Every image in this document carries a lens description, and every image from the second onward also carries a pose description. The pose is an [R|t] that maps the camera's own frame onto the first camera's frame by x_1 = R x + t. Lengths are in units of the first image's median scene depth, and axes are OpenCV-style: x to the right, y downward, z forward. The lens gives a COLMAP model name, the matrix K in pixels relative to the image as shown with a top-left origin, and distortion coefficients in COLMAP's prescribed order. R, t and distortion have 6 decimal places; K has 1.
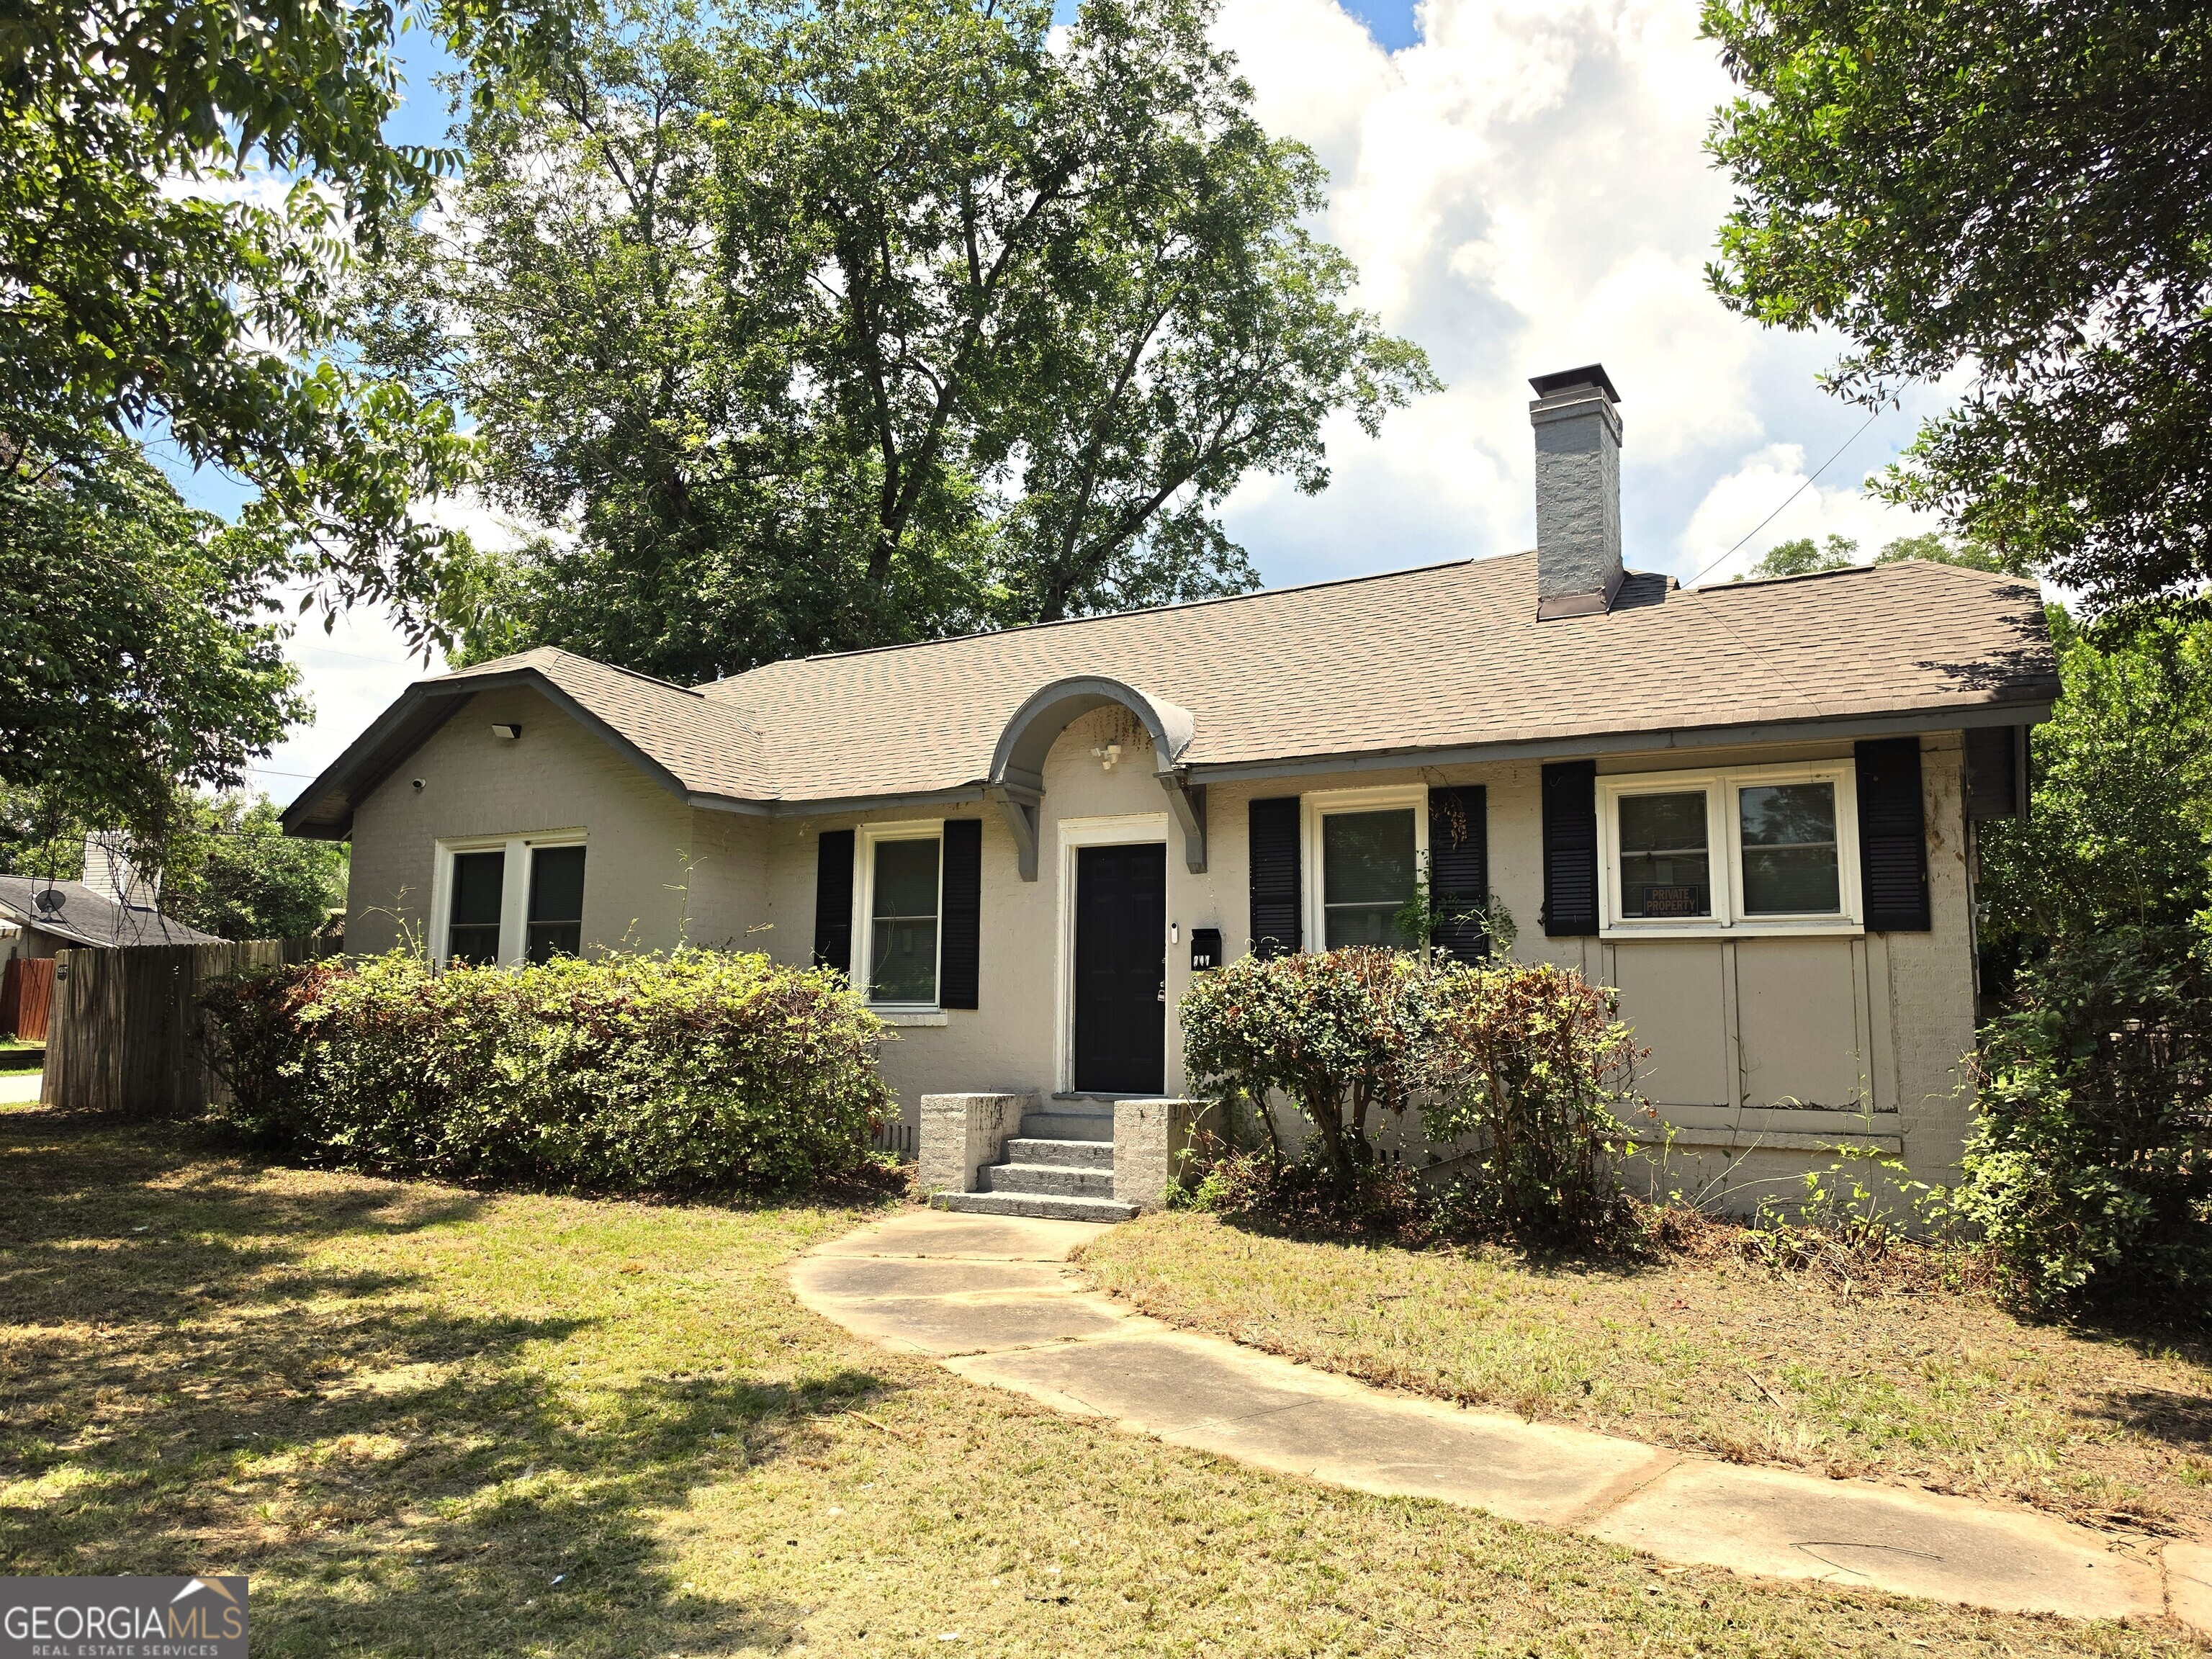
lens RADIAL K [[1488.9, 0, 1106.8], [0, 1488.9, 874.6], [0, 0, 1]] dist [0.075412, -0.000321]
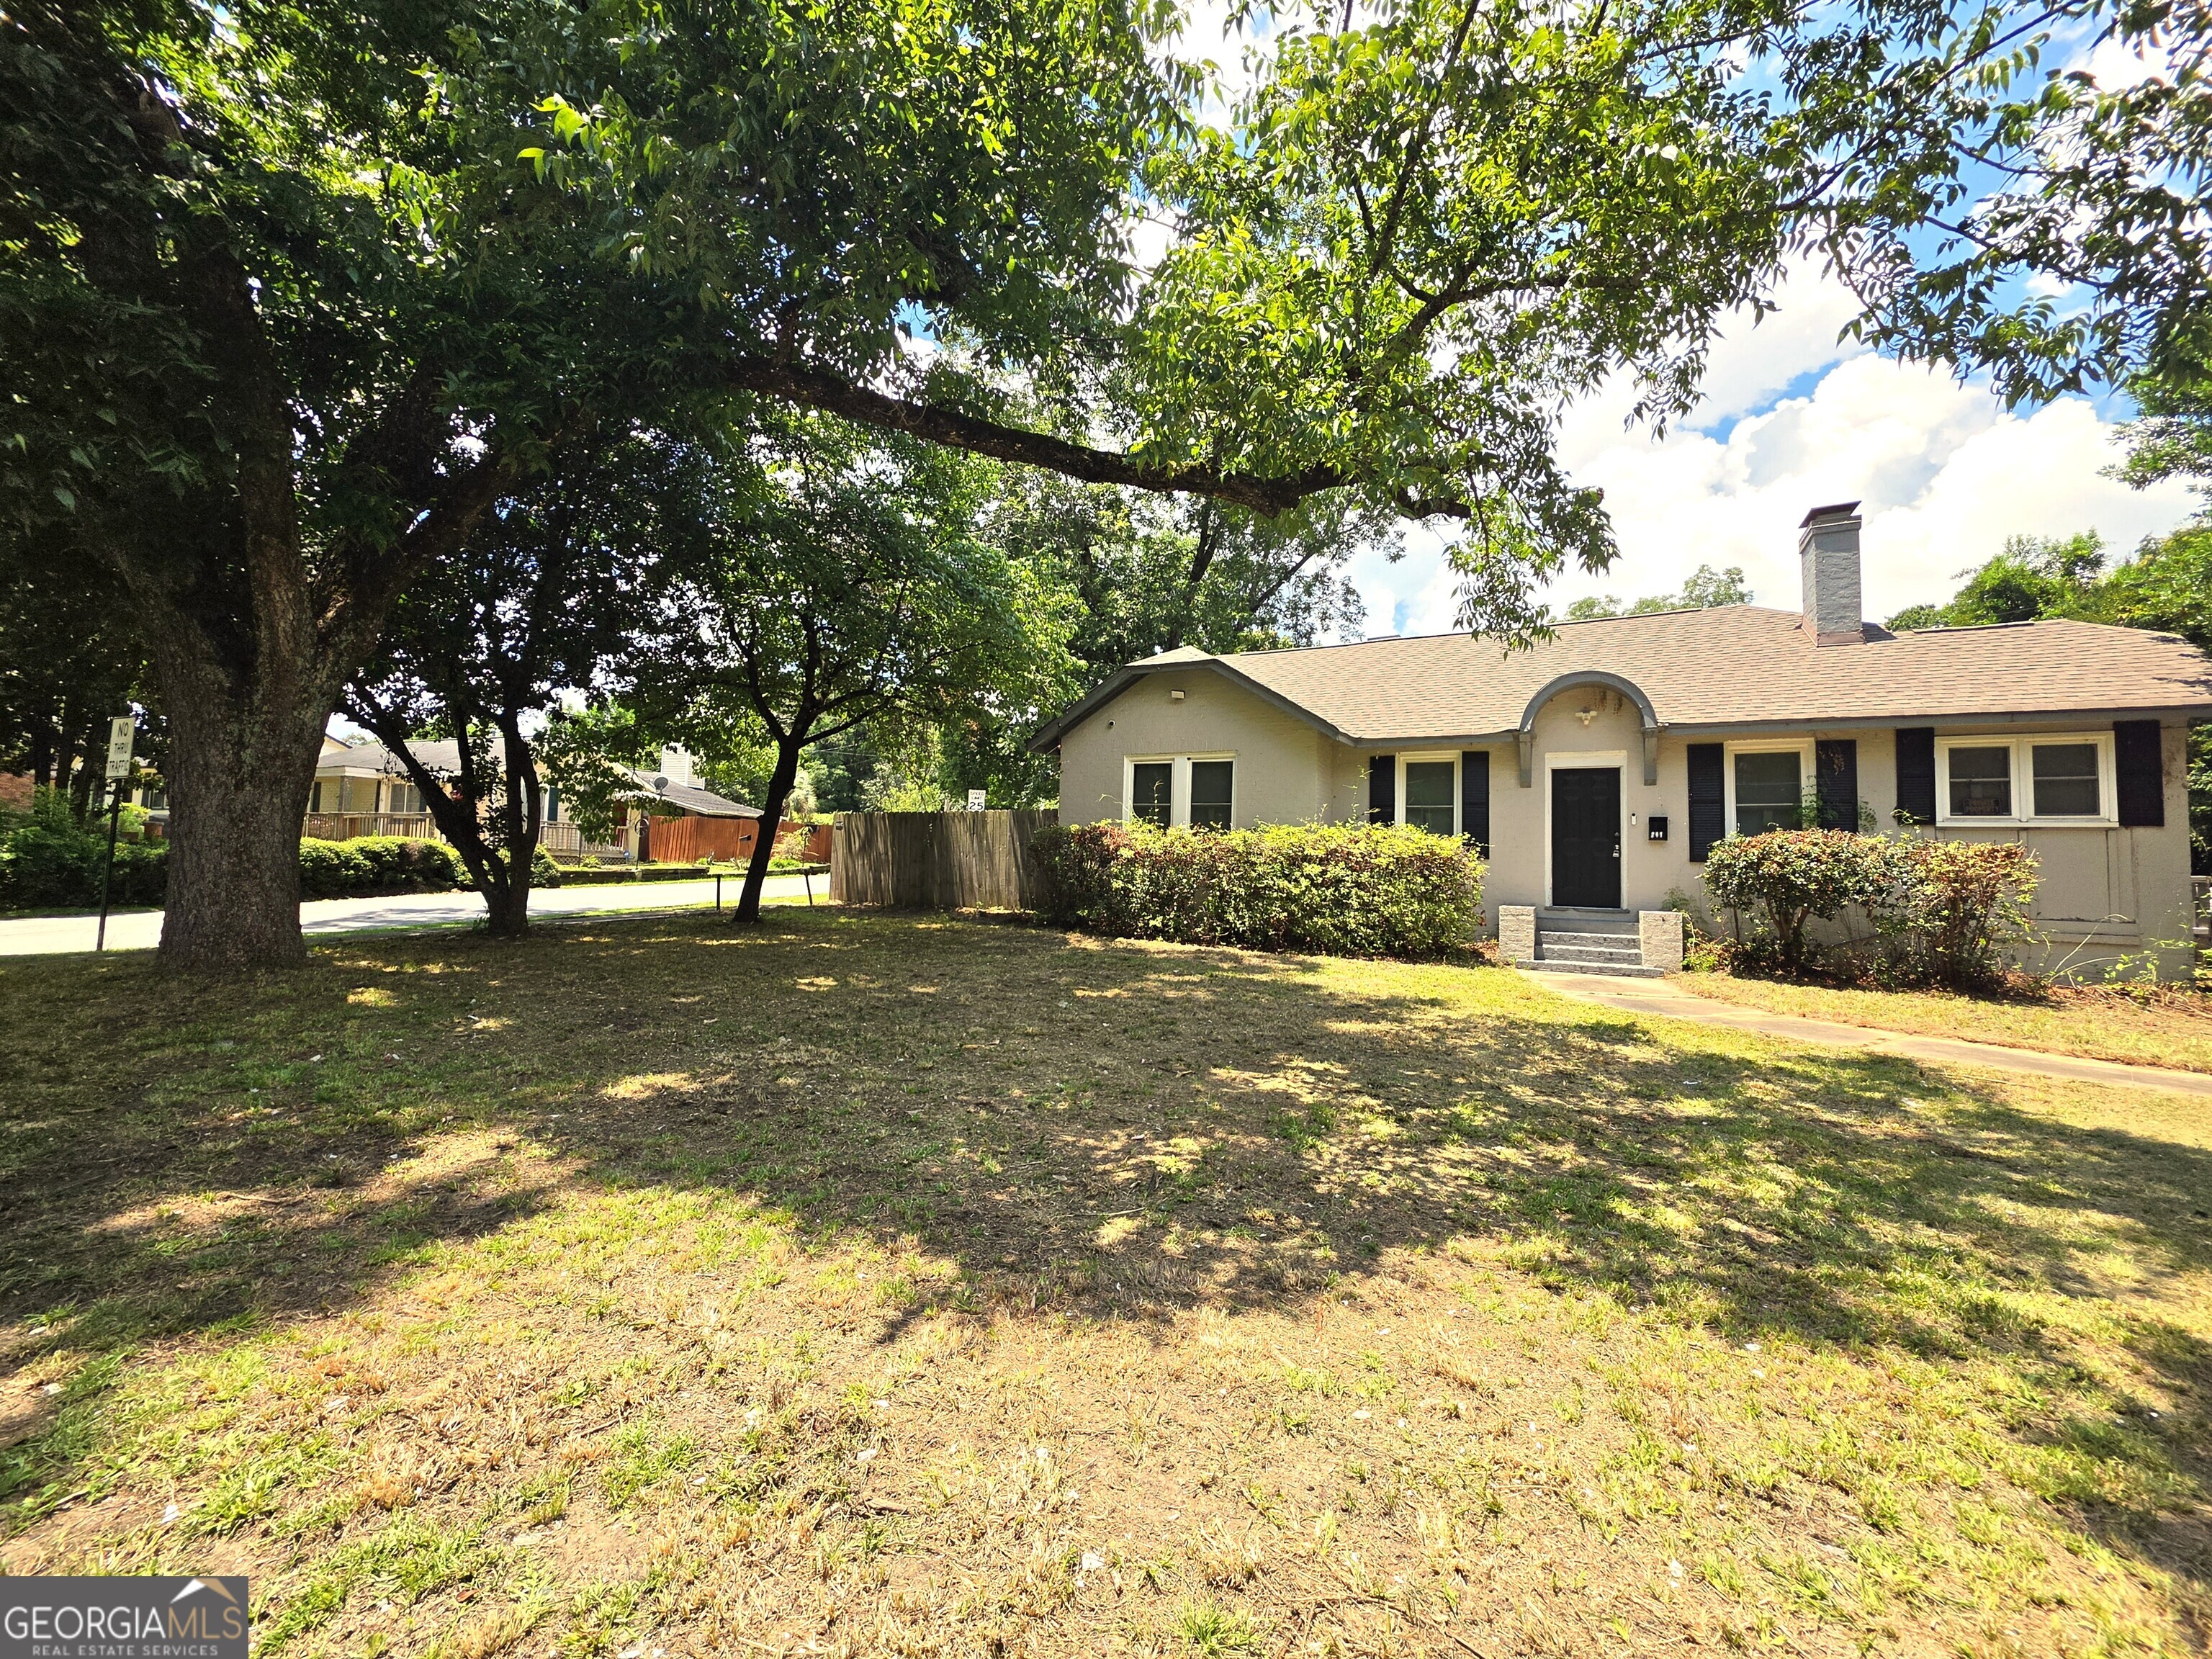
lens RADIAL K [[885.9, 0, 1101.1], [0, 885.9, 820.6], [0, 0, 1]] dist [-0.000341, 0.000003]
pose [[0.999536, 0.020242, 0.022751, -0.635263], [-0.021224, 0.998815, 0.043790, 0.008748], [-0.021838, -0.044253, 0.998782, -0.043216]]
